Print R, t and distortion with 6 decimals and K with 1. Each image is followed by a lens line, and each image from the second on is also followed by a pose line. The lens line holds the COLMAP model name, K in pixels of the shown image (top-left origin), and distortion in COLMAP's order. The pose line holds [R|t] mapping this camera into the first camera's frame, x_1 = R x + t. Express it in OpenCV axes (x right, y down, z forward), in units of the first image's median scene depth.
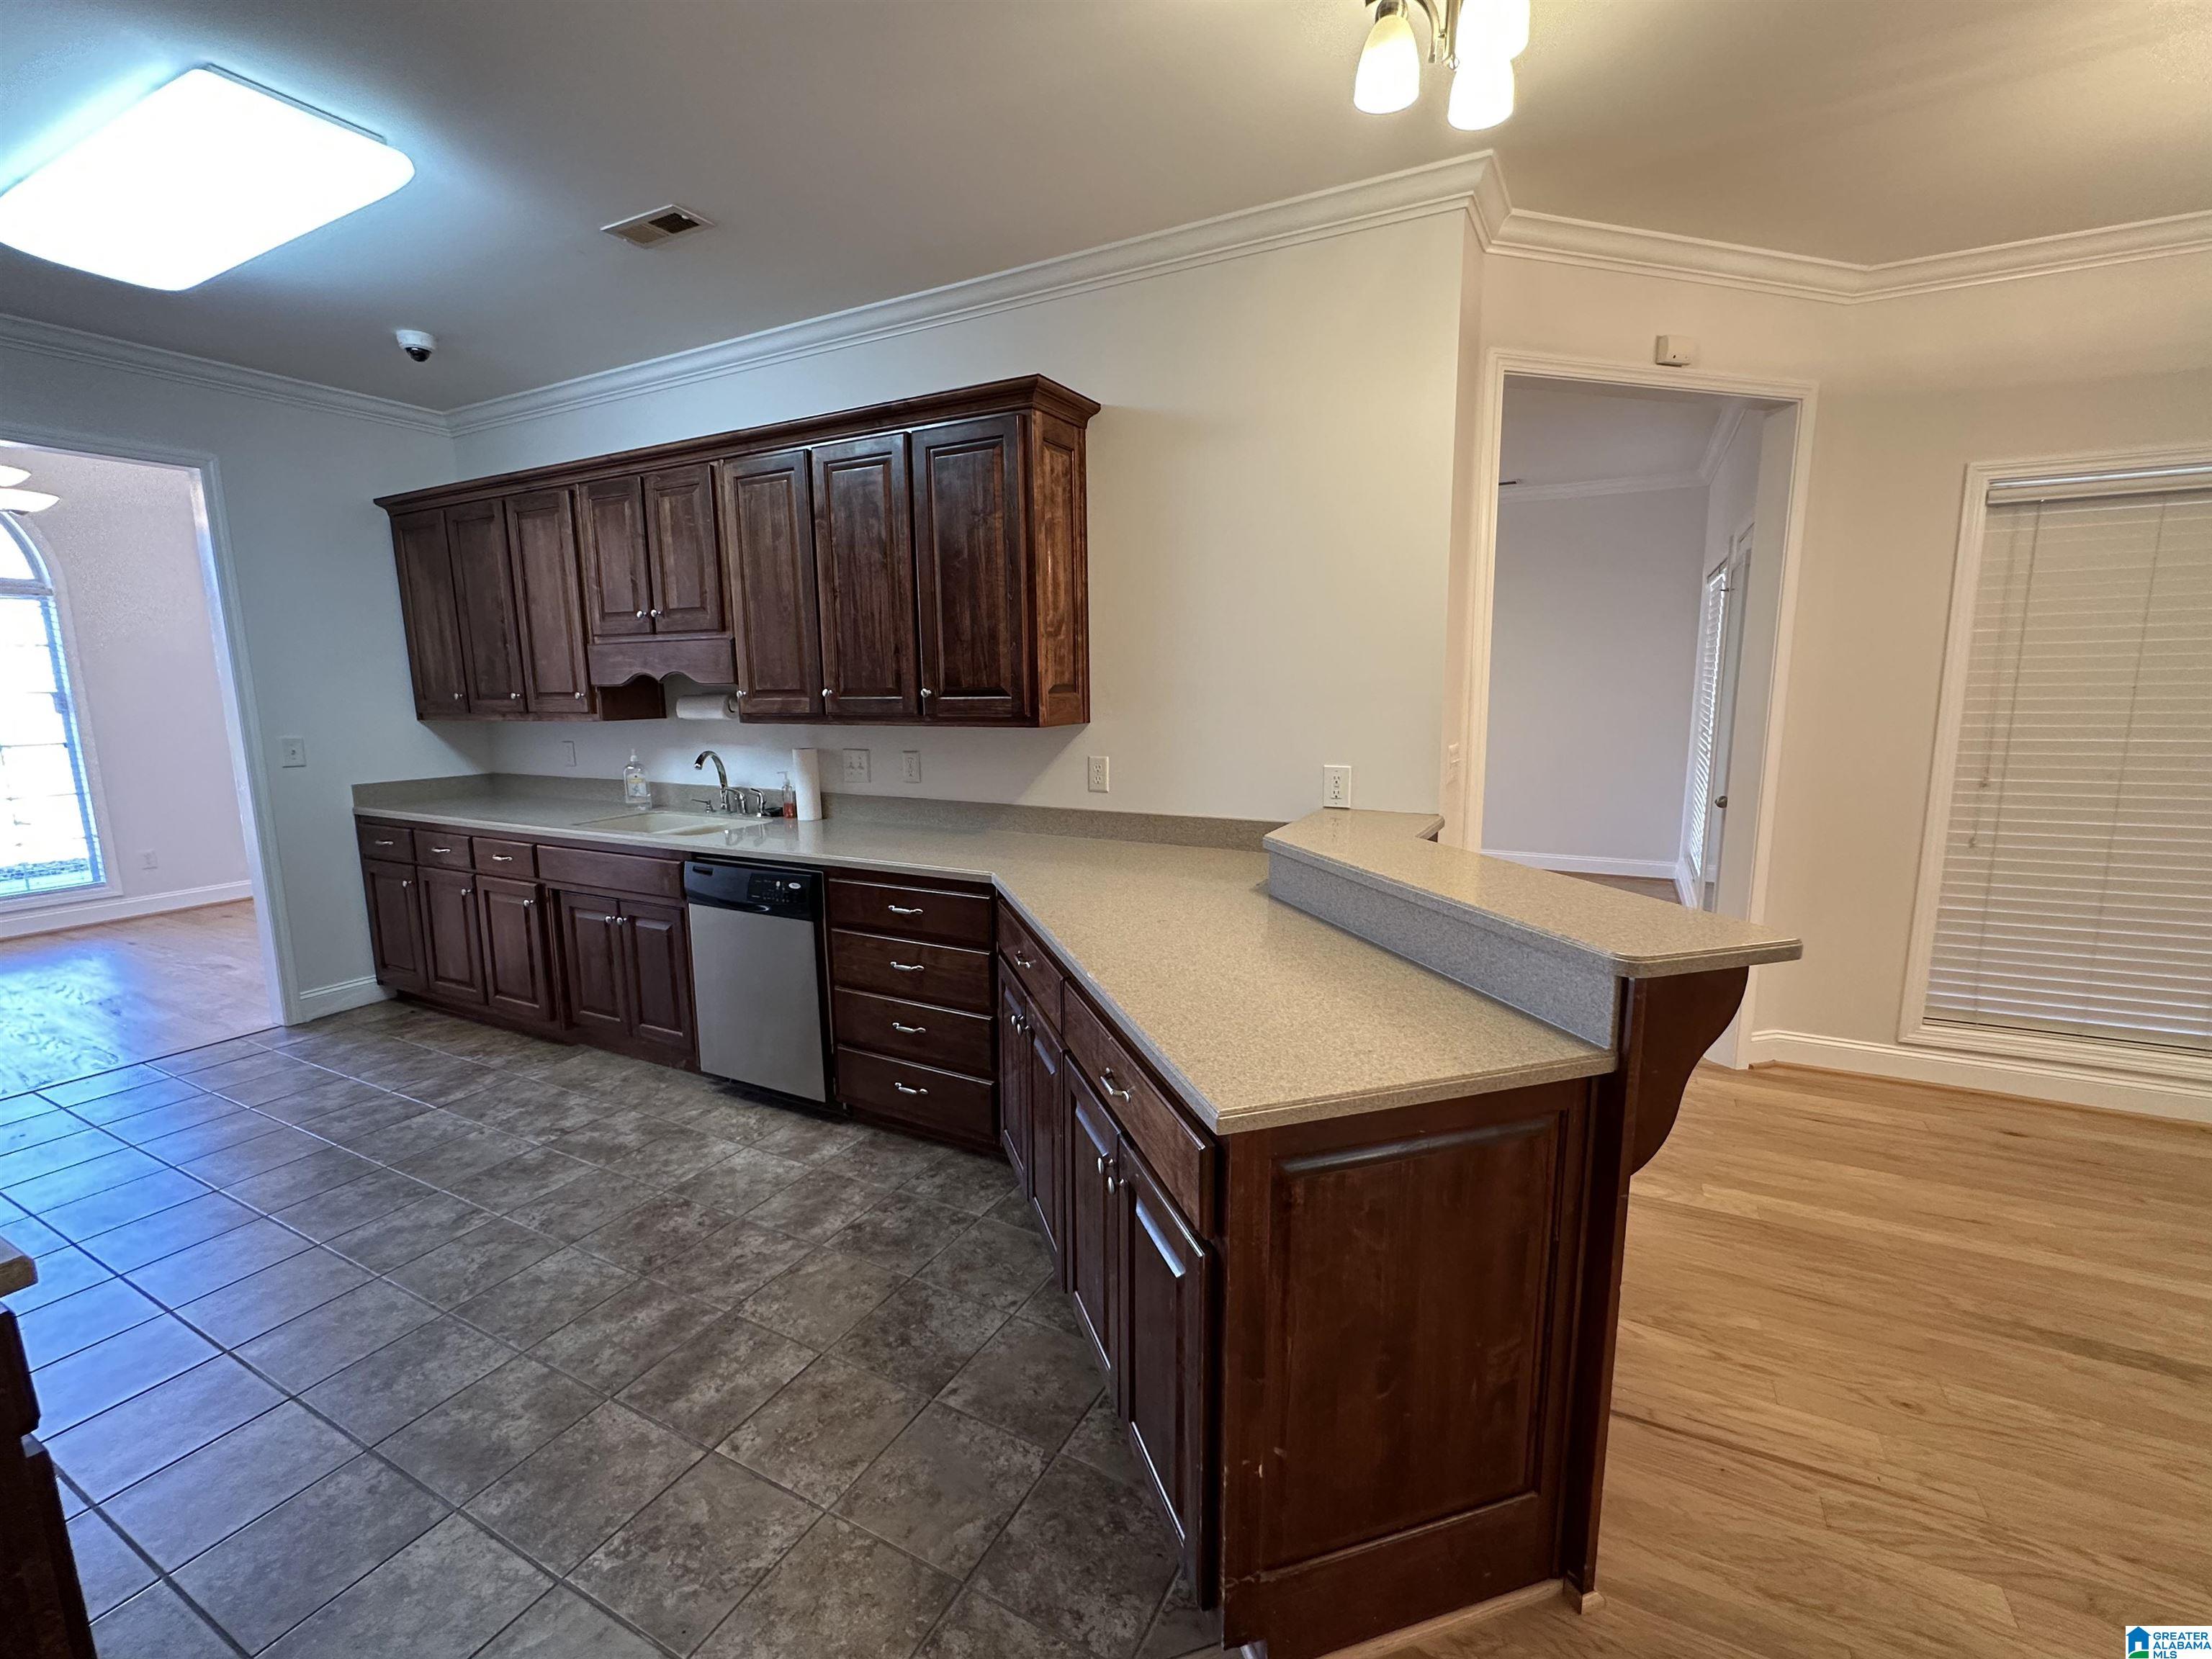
lens RADIAL K [[967.5, 0, 1098.7], [0, 967.5, 832.5], [0, 0, 1]] dist [0.001726, 0.000186]
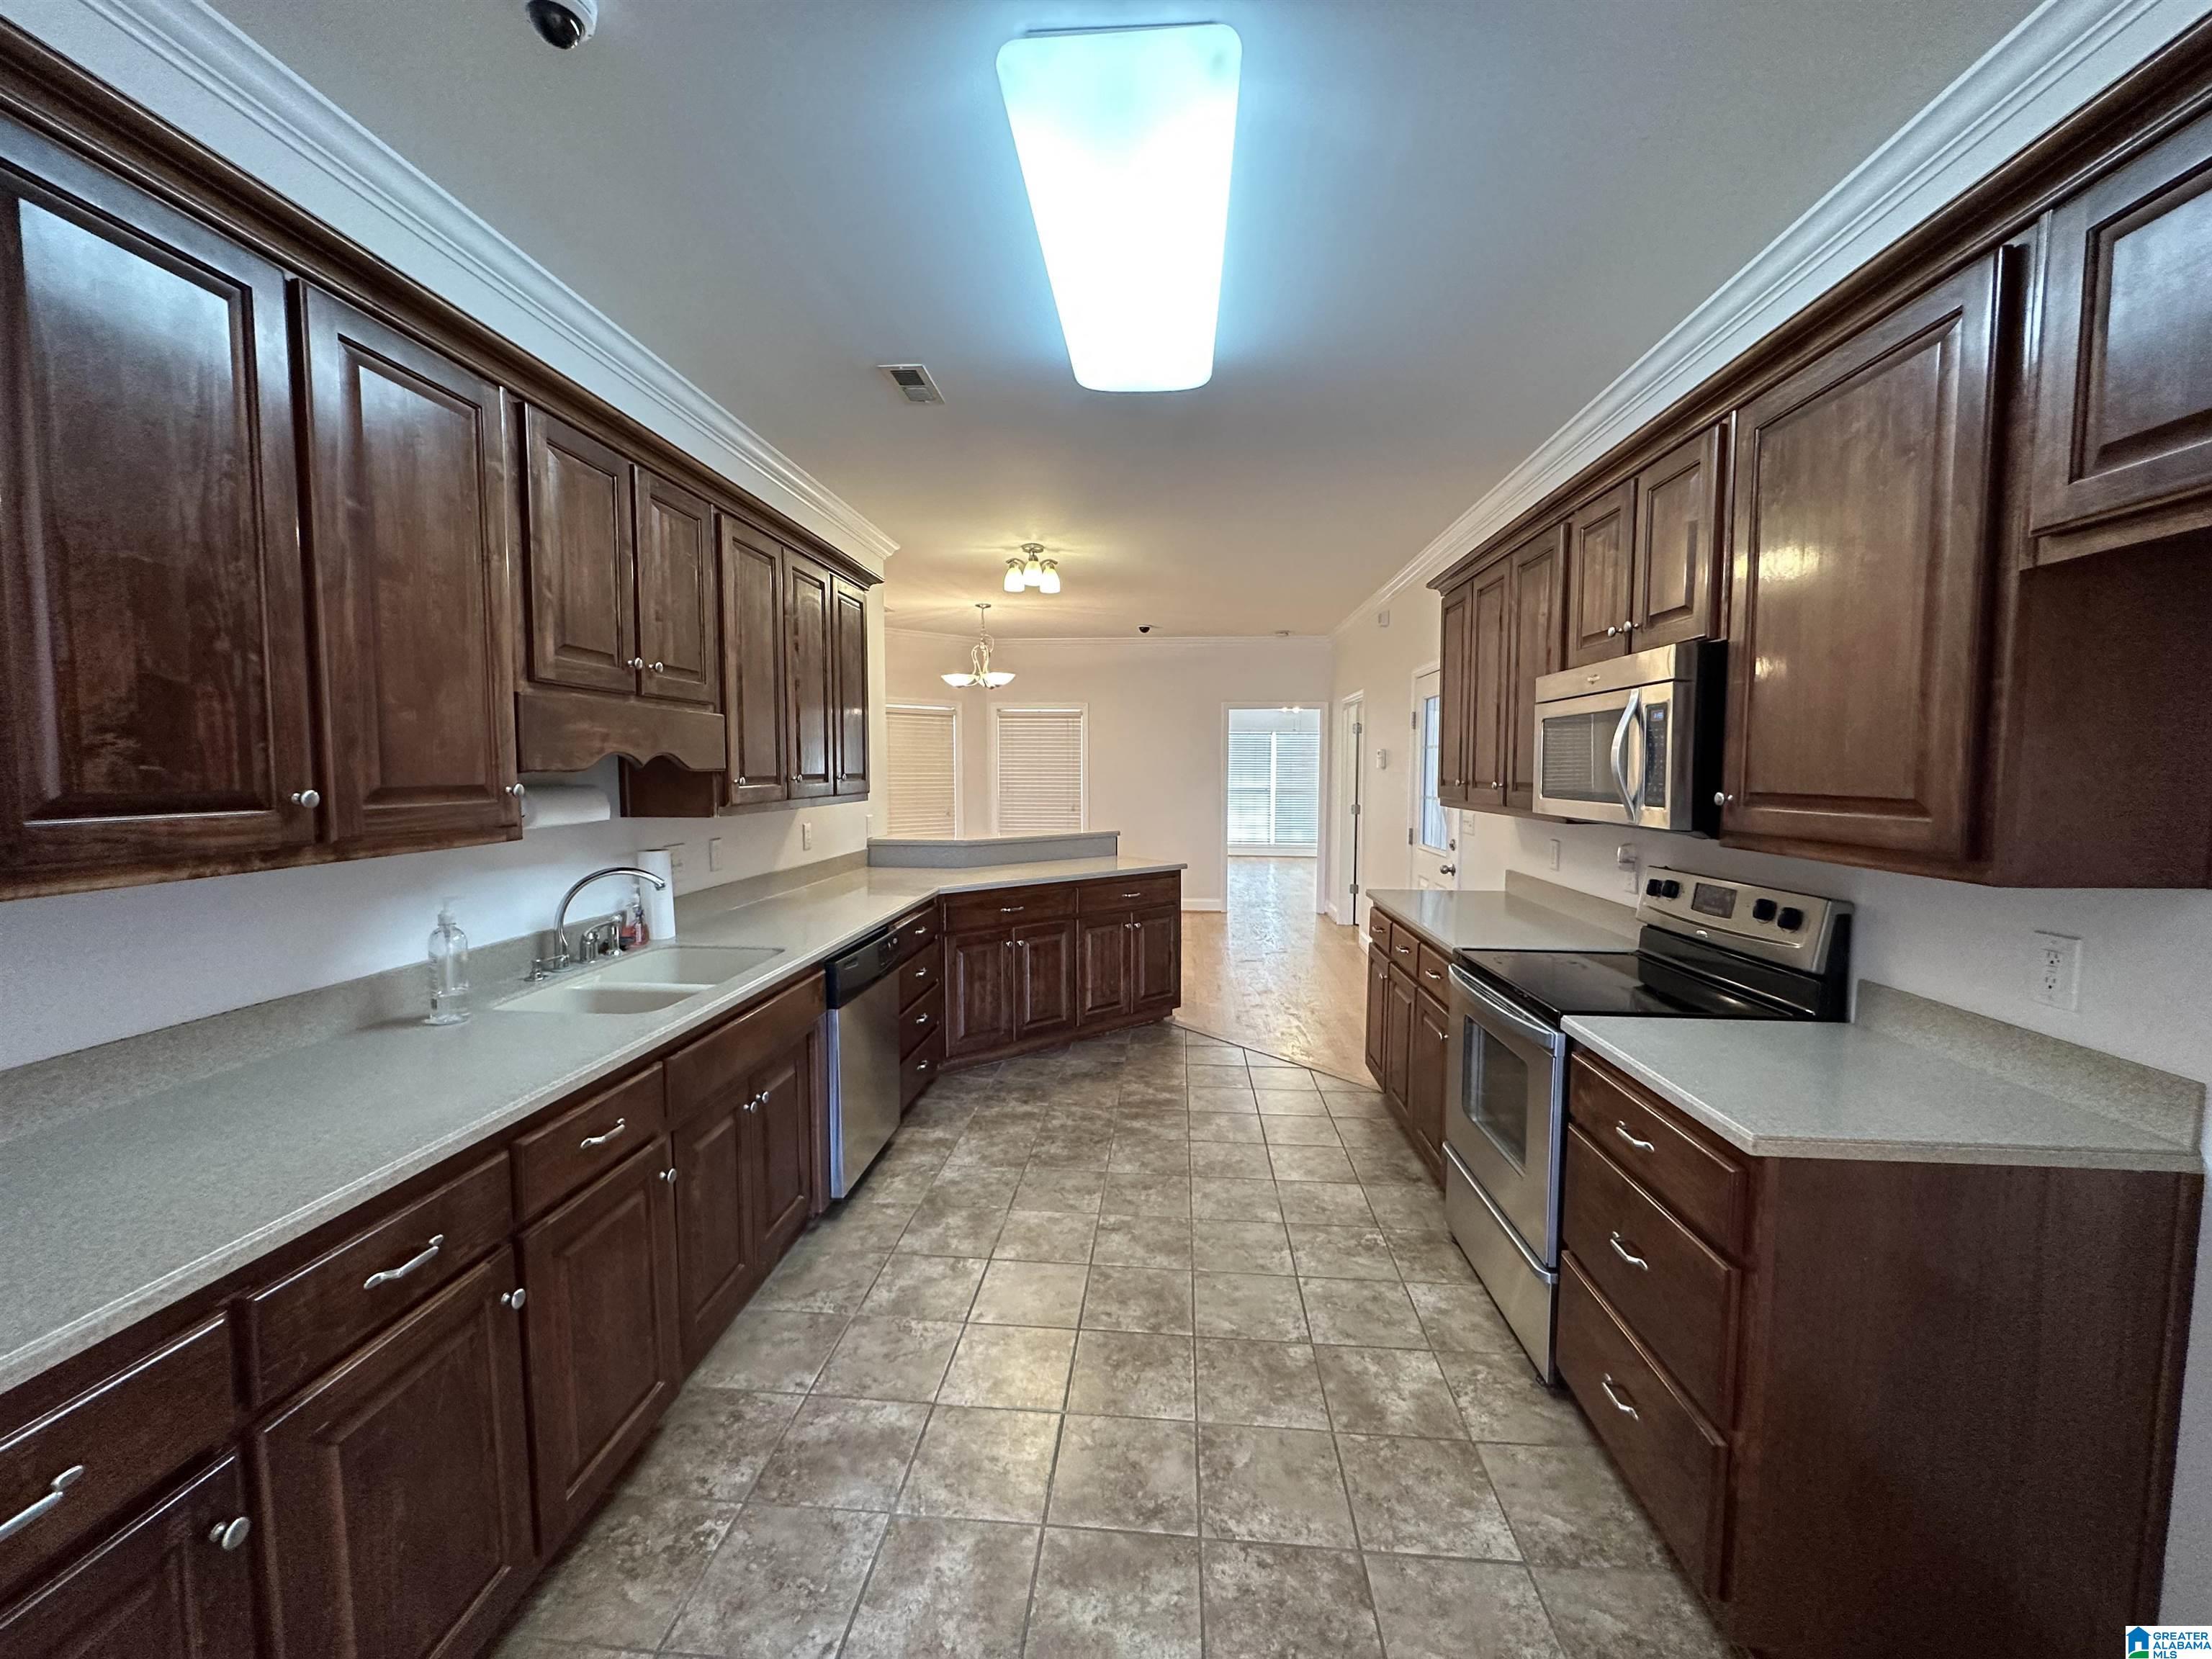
lens RADIAL K [[879.8, 0, 1102.3], [0, 879.8, 830.2], [0, 0, 1]] dist [-0.002972, 0.000205]
pose [[-0.401579, -0.050619, 0.914424, -1.414151], [0.148028, 0.981755, 0.119355, -0.171388], [-0.903782, 0.183291, -0.386759, 1.188158]]
